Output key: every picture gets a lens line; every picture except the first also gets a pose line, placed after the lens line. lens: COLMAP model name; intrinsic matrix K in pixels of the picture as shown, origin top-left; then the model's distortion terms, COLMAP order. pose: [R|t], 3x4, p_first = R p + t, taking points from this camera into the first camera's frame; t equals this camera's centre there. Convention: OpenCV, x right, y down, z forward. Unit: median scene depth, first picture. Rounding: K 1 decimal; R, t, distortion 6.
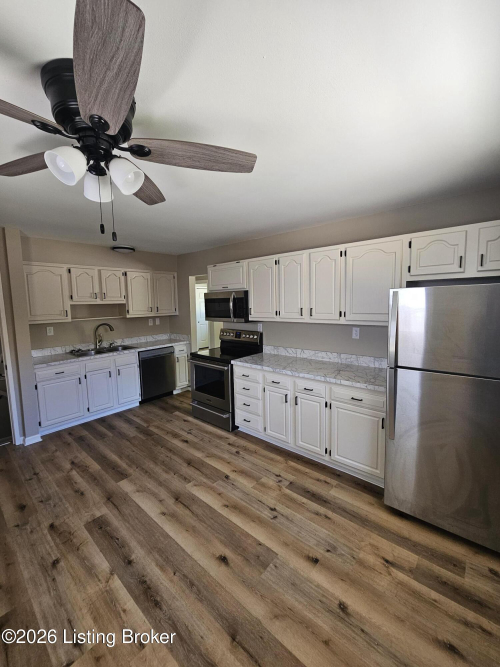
lens RADIAL K [[273.8, 0, 249.5], [0, 273.8, 329.3], [0, 0, 1]] dist [0.000465, -0.002538]
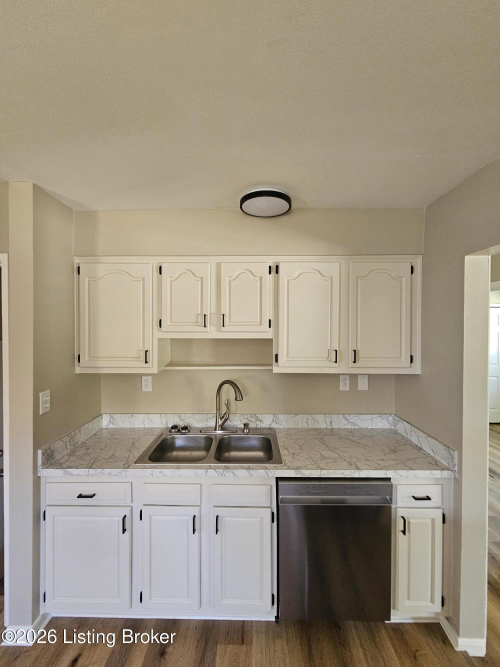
lens RADIAL K [[273.8, 0, 246.8], [0, 273.8, 332.4], [0, 0, 1]] dist [0.000465, -0.002538]
pose [[0.639924, 0.021250, -0.768144, -0.157358], [-0.092981, 0.994414, -0.049951, -0.079785], [0.762792, 0.103388, 0.638326, 0.704529]]
